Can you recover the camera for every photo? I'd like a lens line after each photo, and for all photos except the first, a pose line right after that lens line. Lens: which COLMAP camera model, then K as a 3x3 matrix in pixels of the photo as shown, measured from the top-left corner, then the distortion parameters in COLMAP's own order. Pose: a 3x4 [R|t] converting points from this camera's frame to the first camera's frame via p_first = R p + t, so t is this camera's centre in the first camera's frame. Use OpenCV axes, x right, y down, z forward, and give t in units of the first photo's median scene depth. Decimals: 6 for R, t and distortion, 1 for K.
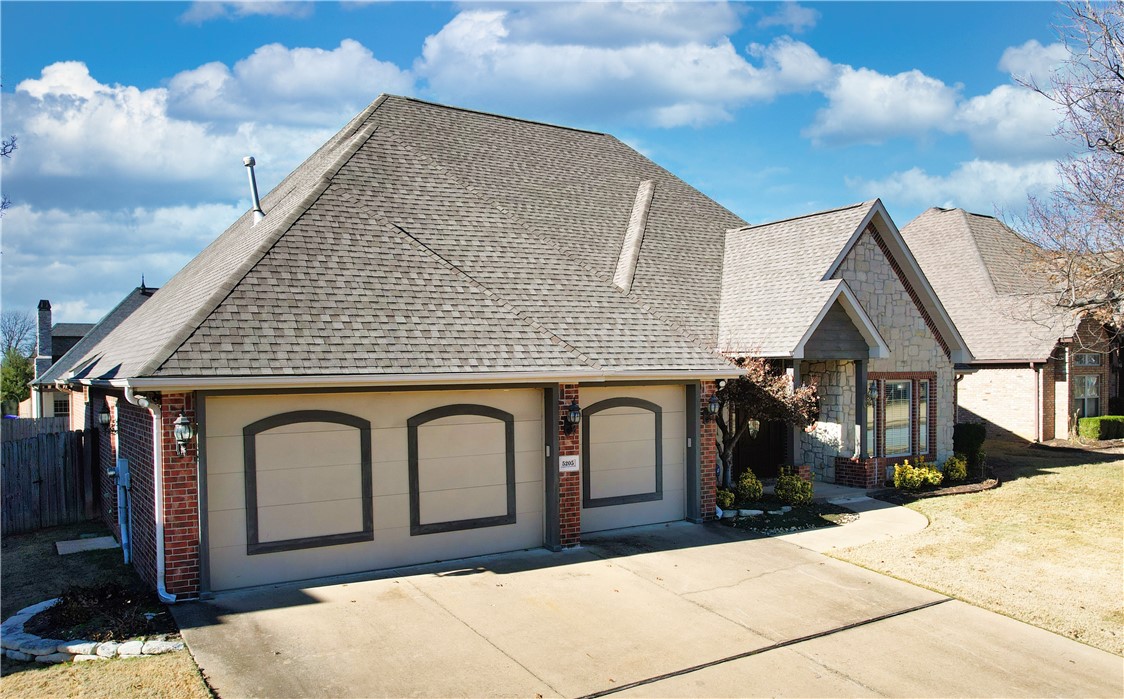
lens RADIAL K [[851.5, 0, 563.5], [0, 851.5, 396.3], [0, 0, 1]] dist [-0.008902, -0.001977]
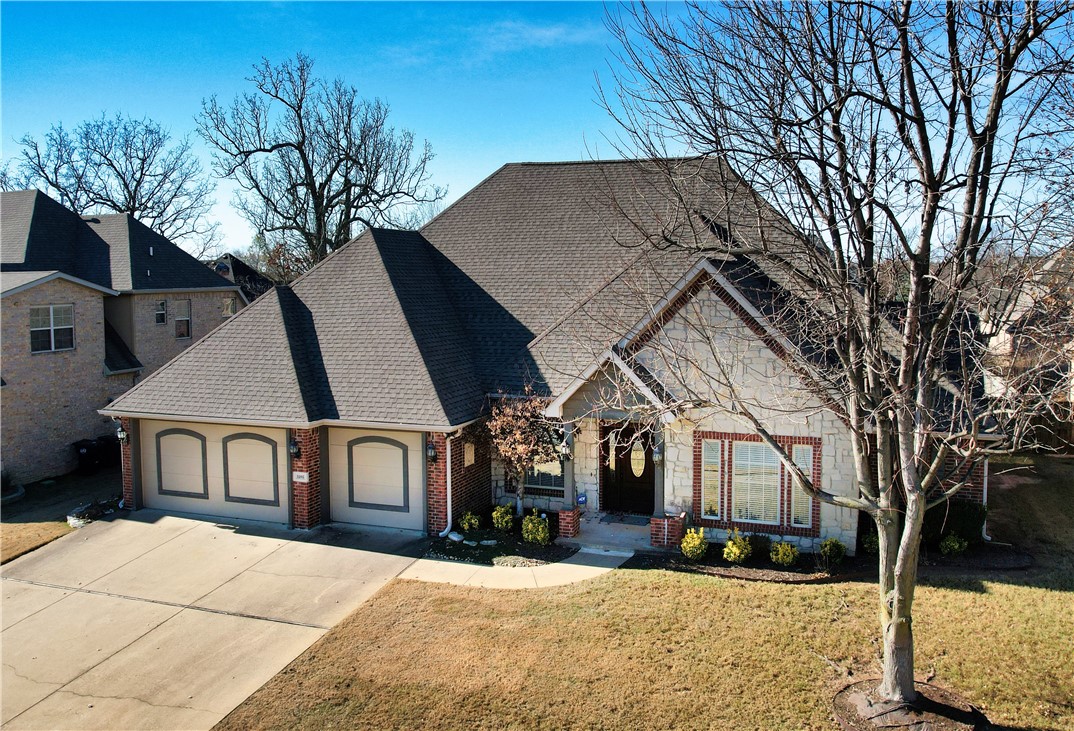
lens RADIAL K [[869.4, 0, 537.9], [0, 869.4, 336.3], [0, 0, 1]] dist [-0.030550, -0.003368]
pose [[0.617686, 0.060717, -0.784078, 1.554700], [-0.023897, 0.998004, 0.058457, -0.292447], [0.786062, -0.017371, 0.617904, 0.356544]]
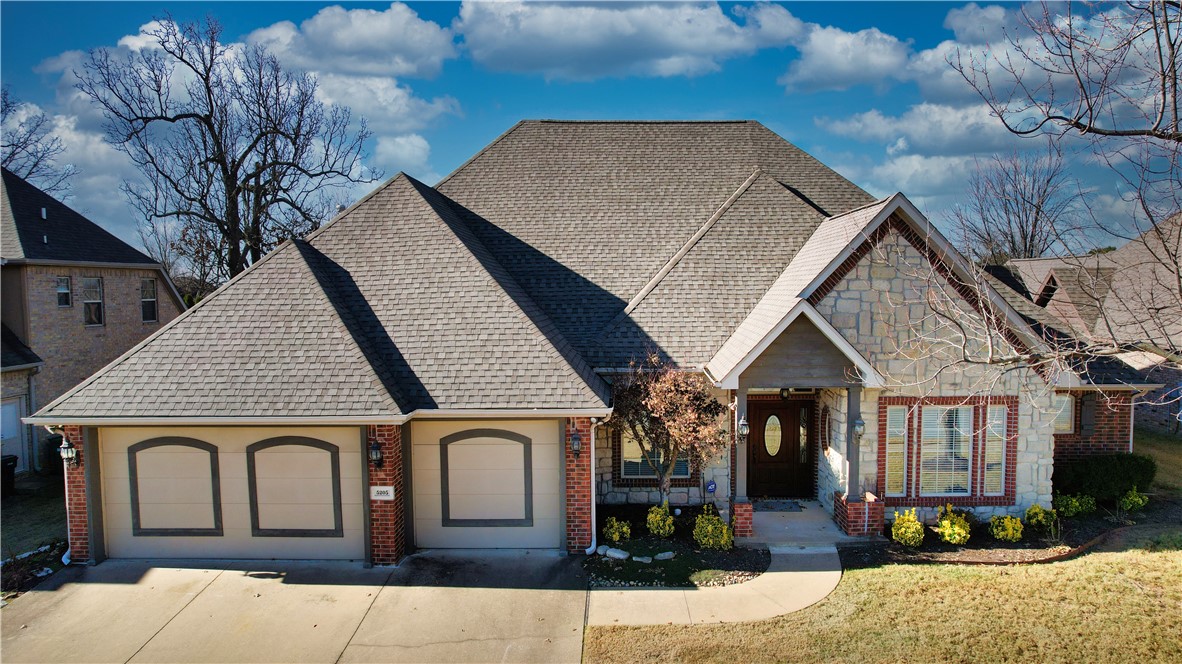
lens RADIAL K [[721.6, 0, 606.4], [0, 721.6, 335.5], [0, 0, 1]] dist [-0.069215, 0.058714]
pose [[0.838681, 0.039746, -0.543171, 0.772898], [-0.015835, 0.998691, 0.048628, -0.183131], [0.544393, -0.032182, 0.838212, 0.376616]]
